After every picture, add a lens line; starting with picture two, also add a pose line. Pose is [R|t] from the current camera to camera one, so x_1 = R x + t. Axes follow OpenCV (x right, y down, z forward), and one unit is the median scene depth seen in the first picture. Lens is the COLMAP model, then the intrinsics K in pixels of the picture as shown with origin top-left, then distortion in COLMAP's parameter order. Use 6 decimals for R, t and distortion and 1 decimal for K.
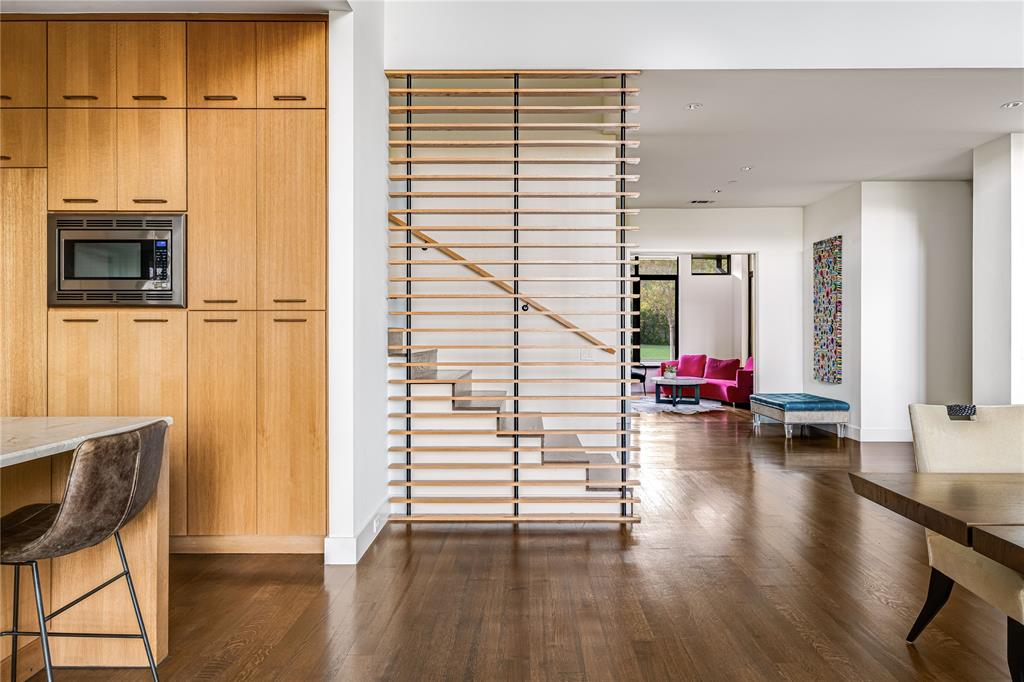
lens RADIAL K [[637.5, 0, 518.6], [0, 637.5, 340.1], [0, 0, 1]] dist [-0.021142, -0.000485]
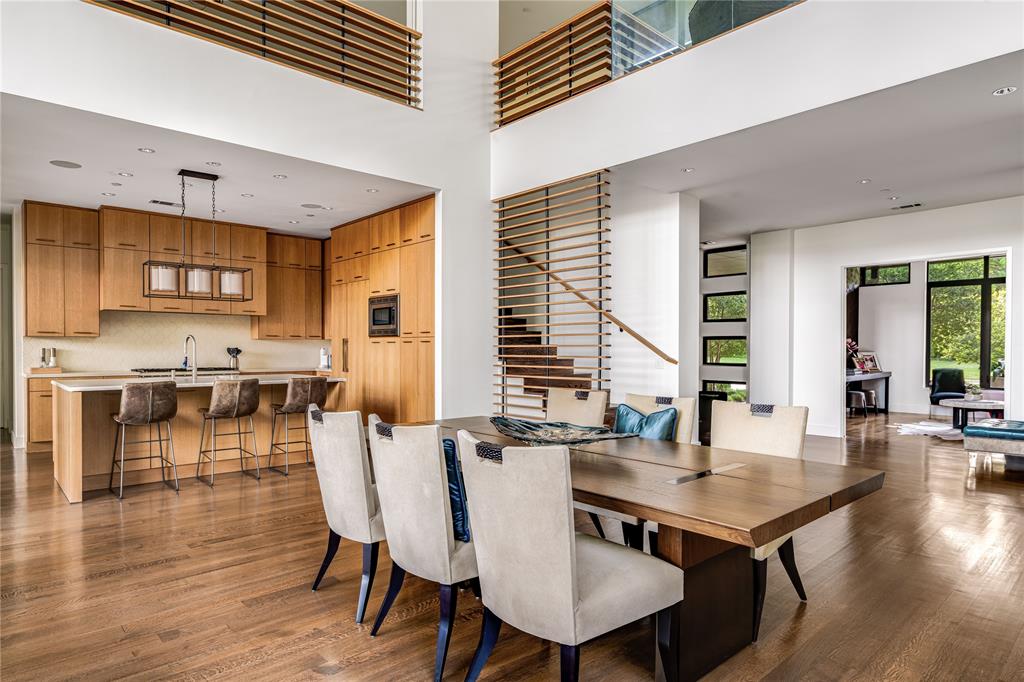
lens RADIAL K [[597.9, 0, 513.0], [0, 597.9, 357.9], [0, 0, 1]] dist [-0.000075, 0.001042]
pose [[0.648861, 0.010004, -0.760841, 1.341744], [-0.009580, 0.999942, 0.004978, 0.010206], [0.760847, 0.004059, 0.648919, -0.064037]]
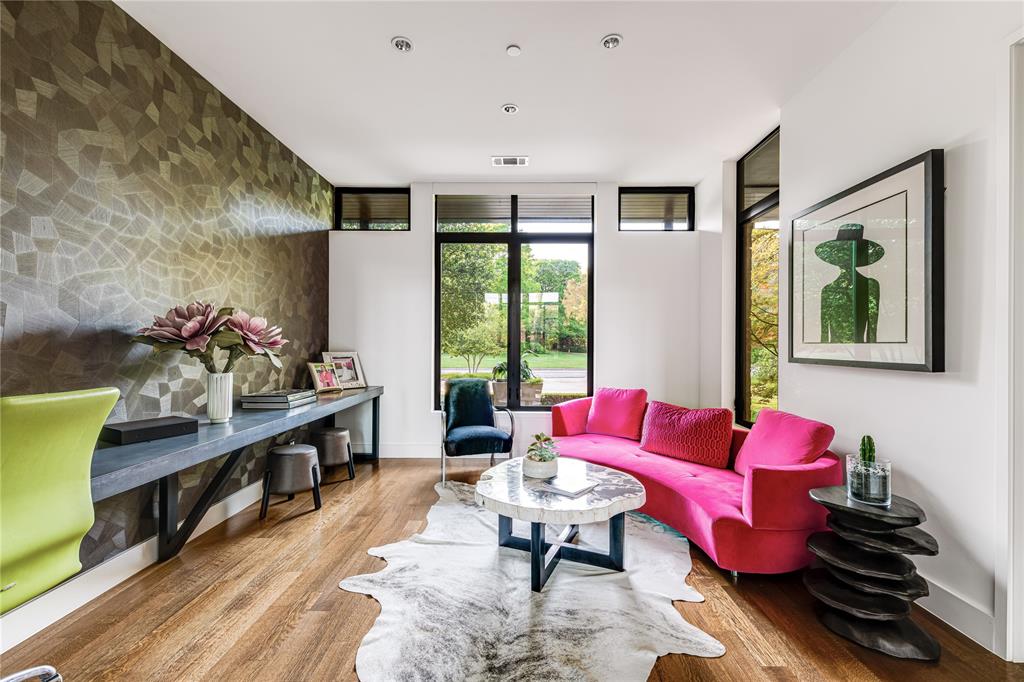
lens RADIAL K [[392.4, 0, 517.0], [0, 392.4, 342.8], [0, 0, 1]] dist [0.000759, 0.000009]
pose [[0.999086, -0.005848, -0.042354, 0.693611], [0.004832, 0.999699, -0.024033, -0.015738], [0.042482, 0.023806, 0.998814, 2.314498]]
